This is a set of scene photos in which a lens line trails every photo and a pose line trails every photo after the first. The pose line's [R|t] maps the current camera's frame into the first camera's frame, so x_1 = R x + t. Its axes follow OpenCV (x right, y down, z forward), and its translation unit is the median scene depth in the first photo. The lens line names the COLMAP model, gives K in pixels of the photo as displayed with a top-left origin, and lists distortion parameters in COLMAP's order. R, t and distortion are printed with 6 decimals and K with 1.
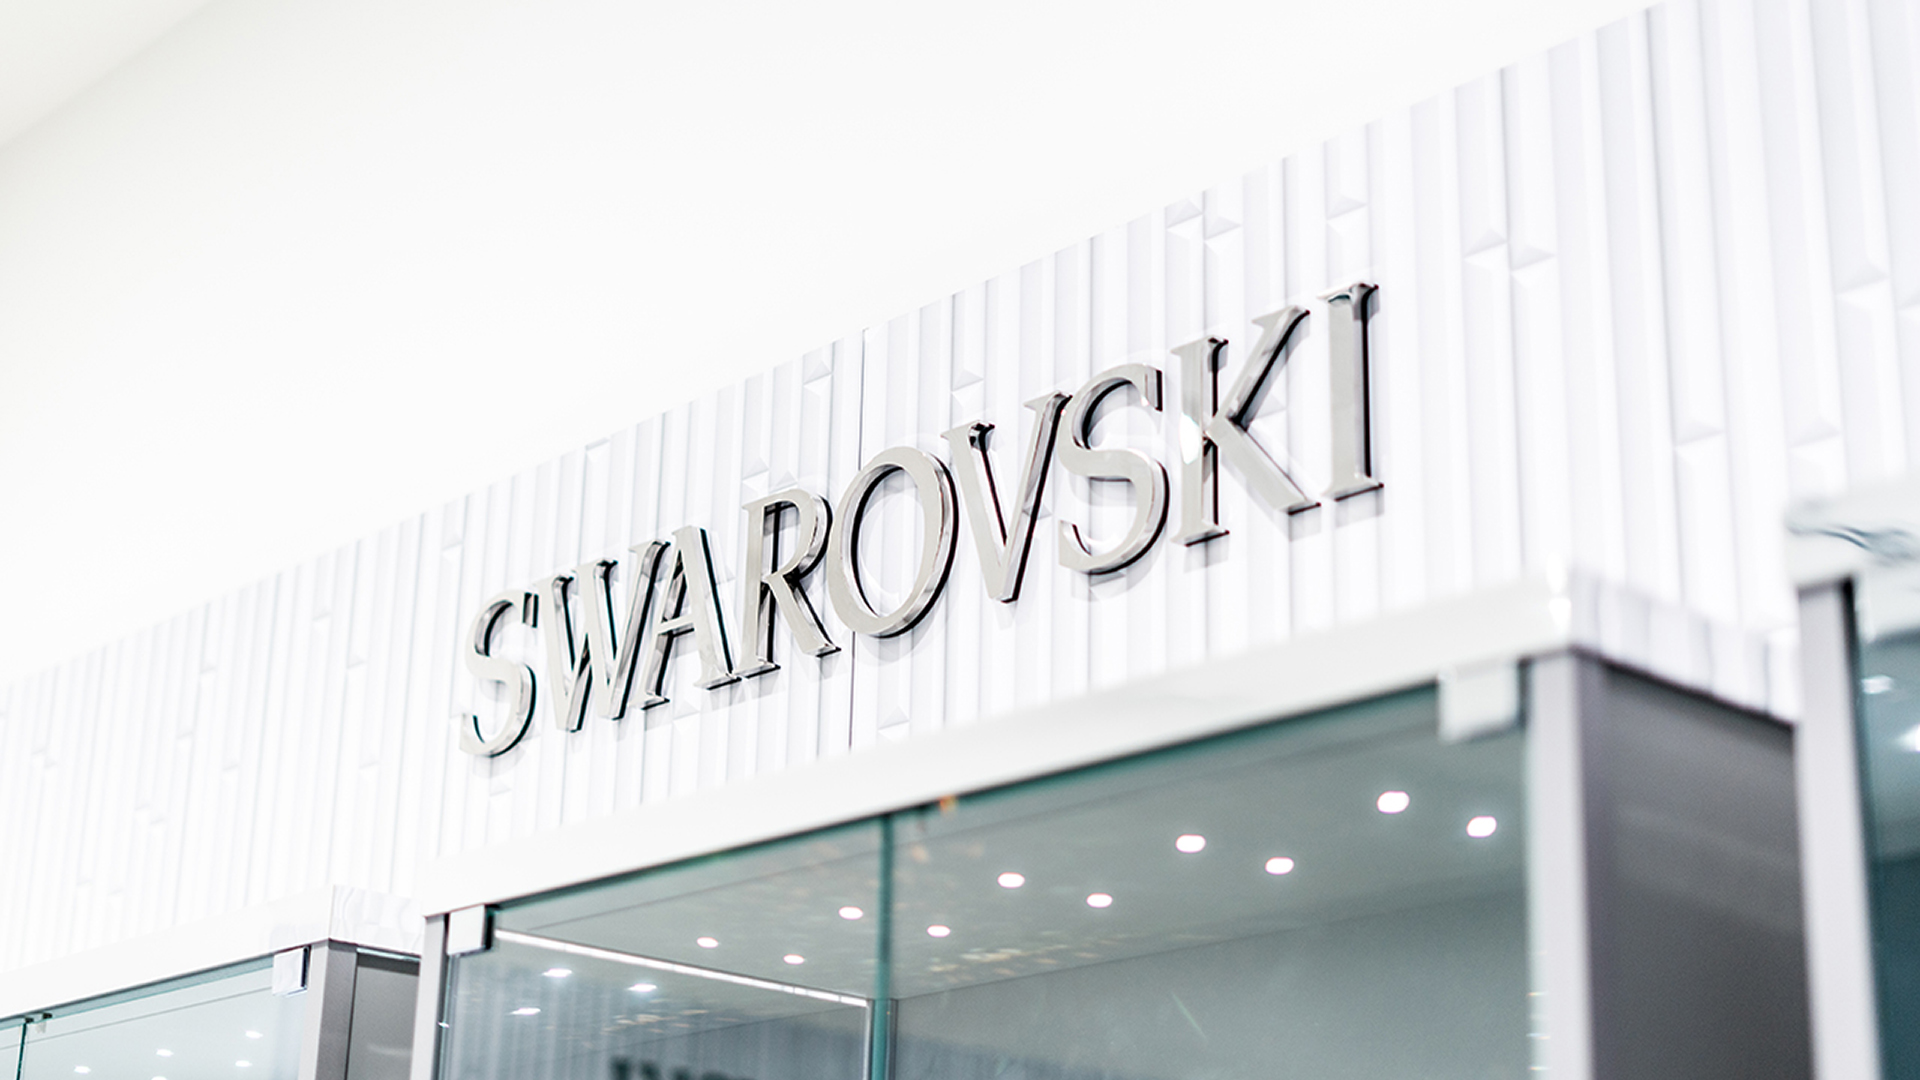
lens RADIAL K [[2865.7, 0, 960.0], [0, 2865.7, 540.0], [0, 0, 1]] dist [0.029393, 0.035147]
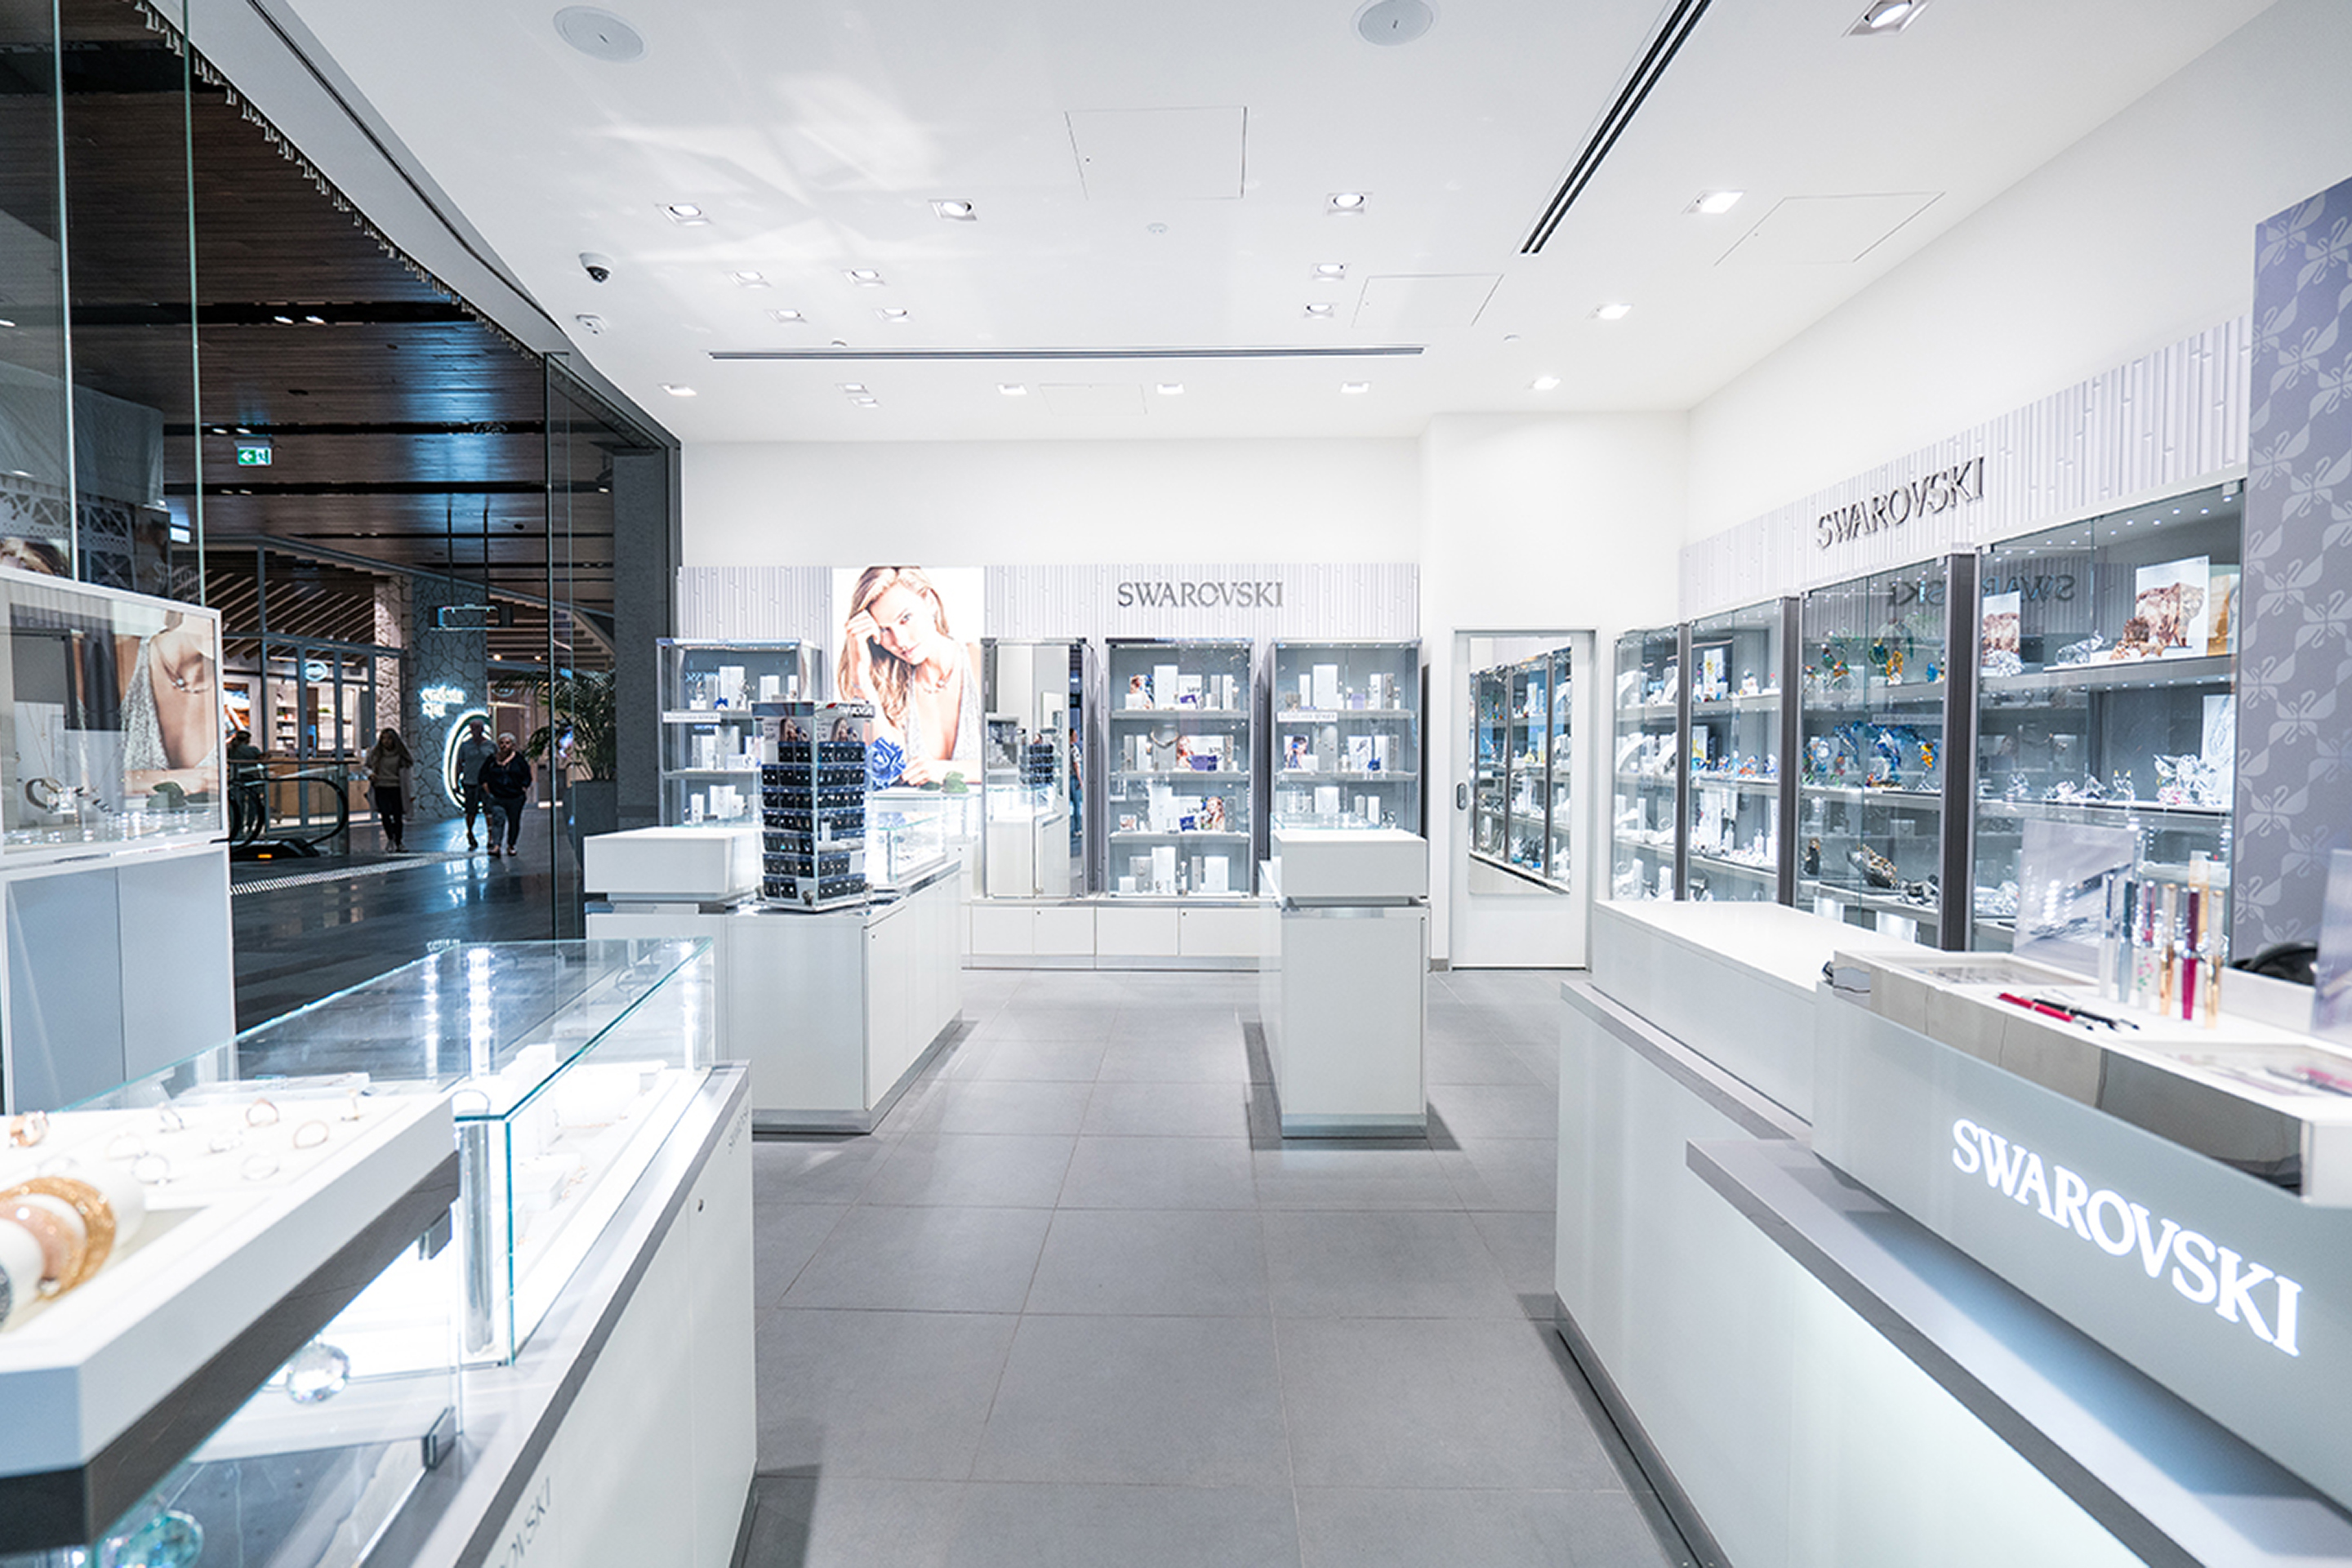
lens RADIAL K [[1089.5, 0, 1176.0], [0, 1089.5, 784.0], [0, 0, 1]] dist [0.000912, 0.001072]
pose [[0.721522, 0.006114, -0.692365, 0.430380], [0.232497, 0.939761, 0.250587, -0.344810], [0.652190, -0.341777, 0.676637, -1.491379]]
